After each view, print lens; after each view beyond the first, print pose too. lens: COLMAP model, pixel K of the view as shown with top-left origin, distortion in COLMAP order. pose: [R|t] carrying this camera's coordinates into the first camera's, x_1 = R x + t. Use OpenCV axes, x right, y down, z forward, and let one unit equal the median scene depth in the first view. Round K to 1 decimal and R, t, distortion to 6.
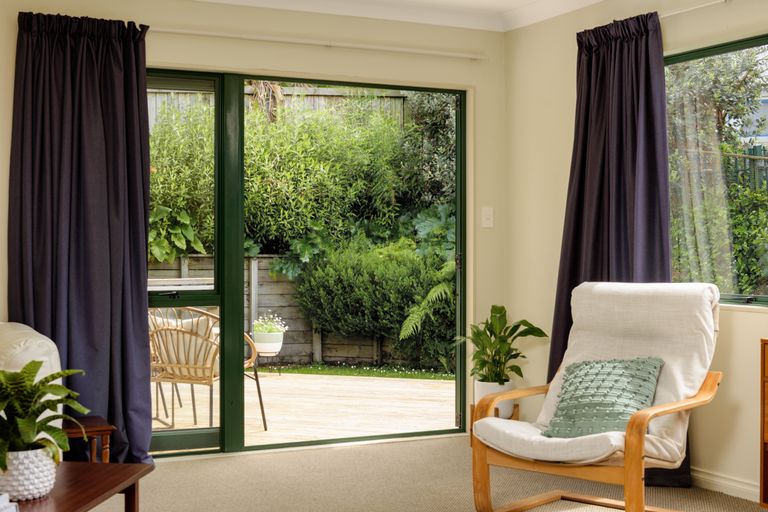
lens RADIAL K [[1103.9, 0, 384.0], [0, 1103.9, 256.0], [0, 0, 1]] dist [-0.007917, -0.032566]
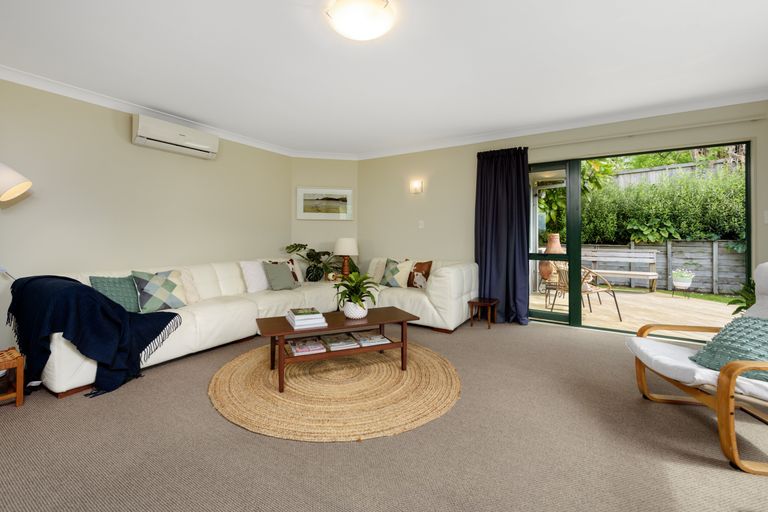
lens RADIAL K [[337.1, 0, 383.7], [0, 337.1, 233.9], [0, 0, 1]] dist [0.001089, 0.000195]
pose [[0.496413, -0.001849, -0.868084, 0.239810], [-0.010567, 0.999911, -0.008172, -0.001456], [0.868022, 0.013230, 0.496349, 0.280673]]
